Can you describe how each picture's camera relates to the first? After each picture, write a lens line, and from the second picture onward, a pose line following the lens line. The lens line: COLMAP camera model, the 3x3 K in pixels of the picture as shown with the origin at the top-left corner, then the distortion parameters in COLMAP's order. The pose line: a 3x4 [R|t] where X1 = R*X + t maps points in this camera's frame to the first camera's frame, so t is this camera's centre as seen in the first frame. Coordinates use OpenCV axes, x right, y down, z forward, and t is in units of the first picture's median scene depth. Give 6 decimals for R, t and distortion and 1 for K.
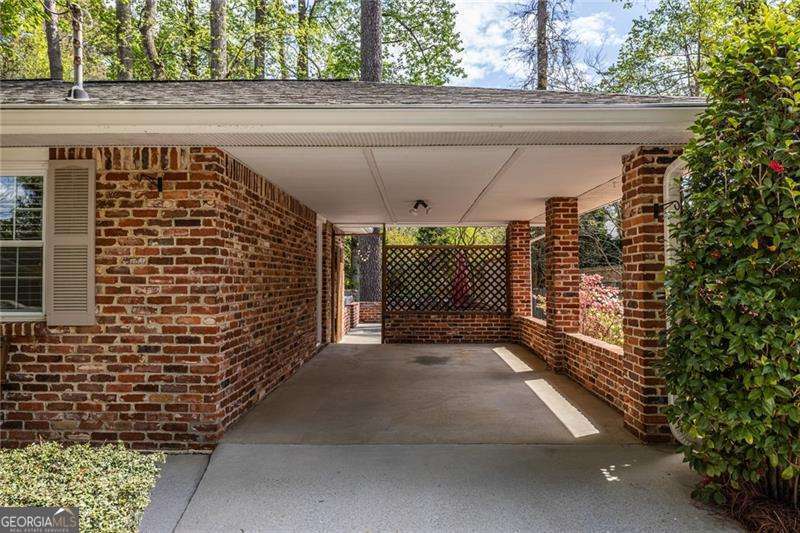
lens RADIAL K [[533.8, 0, 378.0], [0, 533.8, 262.3], [0, 0, 1]] dist [-0.007169, 0.004795]
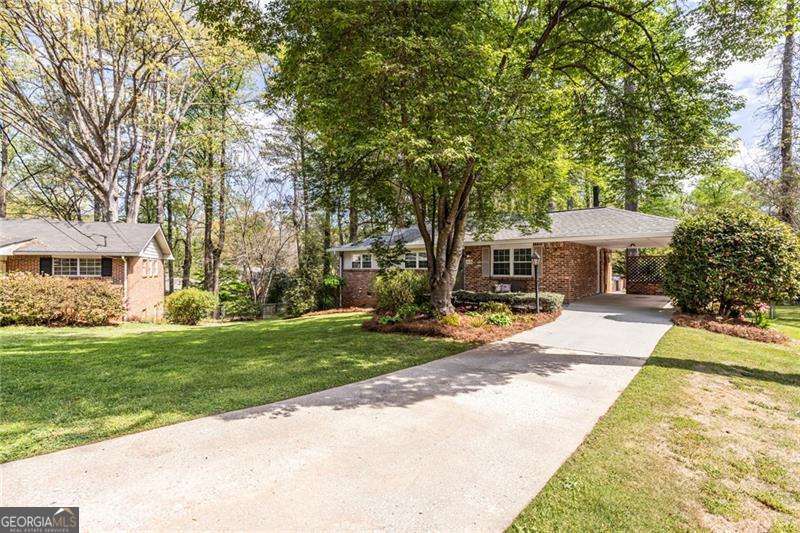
lens RADIAL K [[318.6, 0, 429.3], [0, 318.6, 262.9], [0, 0, 1]] dist [0.002678, 0.000588]
pose [[0.807324, -0.010120, -0.590022, 0.371181], [0.017487, 0.999824, 0.006778, -0.064604], [0.589850, -0.015790, 0.807359, -2.029719]]
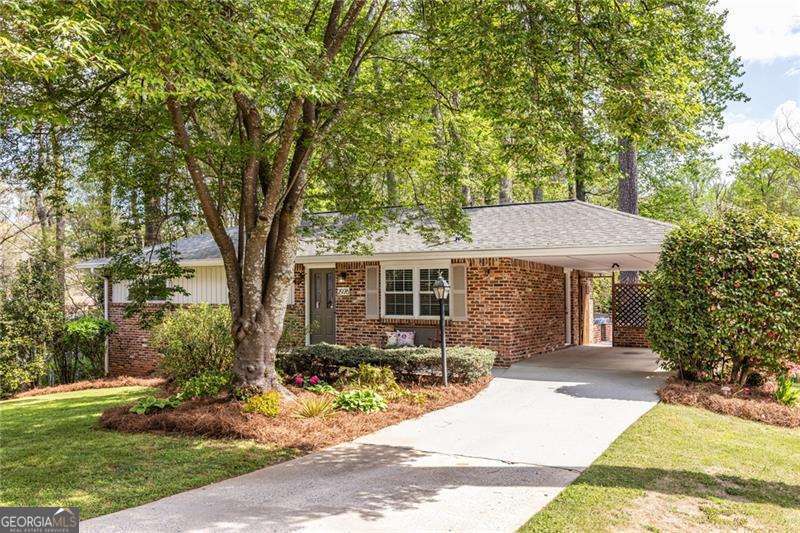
lens RADIAL K [[562.1, 0, 406.1], [0, 562.1, 270.4], [0, 0, 1]] dist [0.007189, -0.011446]
pose [[0.892938, -0.020140, -0.449729, 0.526817], [0.008065, 0.999554, -0.028750, -0.069998], [0.450108, 0.022045, 0.892702, -1.817827]]
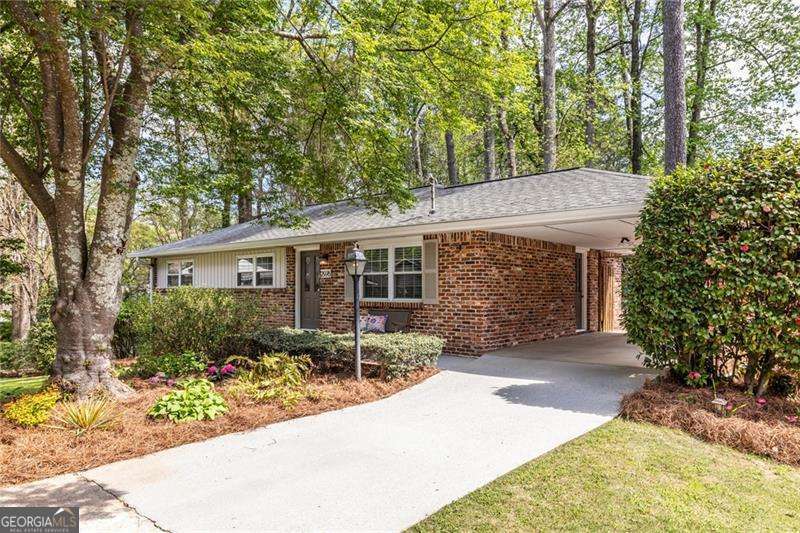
lens RADIAL K [[476.6, 0, 414.5], [0, 476.6, 281.0], [0, 0, 1]] dist [0.004067, -0.003771]
pose [[0.801646, -0.010870, -0.597701, 0.728303], [0.016429, 0.999858, 0.003851, -0.003455], [0.597574, -0.012907, 0.801710, -0.879298]]
